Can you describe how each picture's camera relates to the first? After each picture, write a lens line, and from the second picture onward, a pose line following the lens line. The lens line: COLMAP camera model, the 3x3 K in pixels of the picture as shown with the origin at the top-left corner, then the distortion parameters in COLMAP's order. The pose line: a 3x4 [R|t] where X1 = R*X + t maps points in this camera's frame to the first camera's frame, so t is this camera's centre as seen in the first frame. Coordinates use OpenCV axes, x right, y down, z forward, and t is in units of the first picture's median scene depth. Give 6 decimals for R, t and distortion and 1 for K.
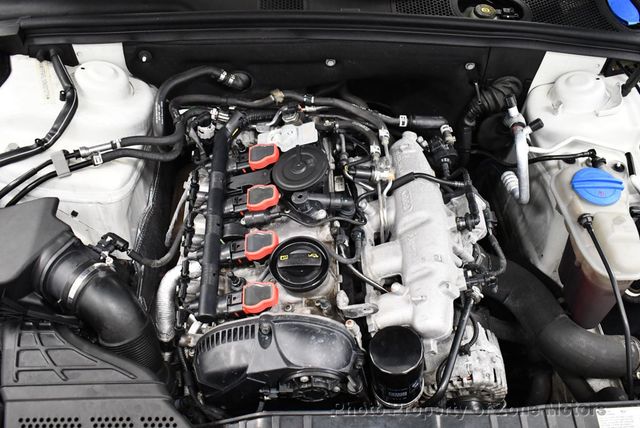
lens RADIAL K [[645.4, 0, 323.3], [0, 645.4, 209.9], [0, 0, 1]] dist [-0.099827, 0.000000]
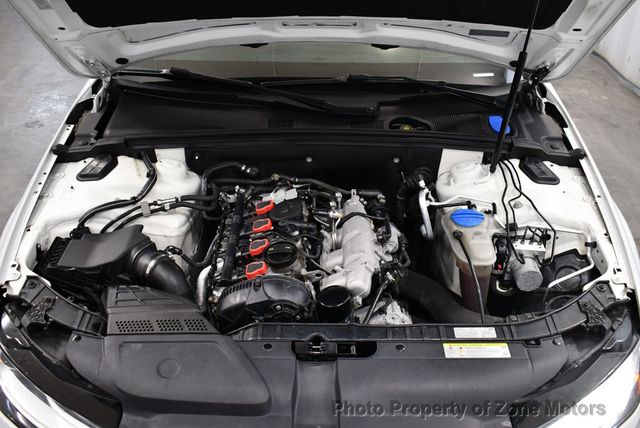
lens RADIAL K [[645.4, 0, 318.3], [0, 645.4, 216.6], [0, 0, 1]] dist [-0.099827, 0.000000]
pose [[0.997404, -0.015784, -0.070254, 0.167316], [-0.005651, 0.955509, -0.294908, 0.444927], [0.071783, 0.294539, 0.952940, -0.590418]]
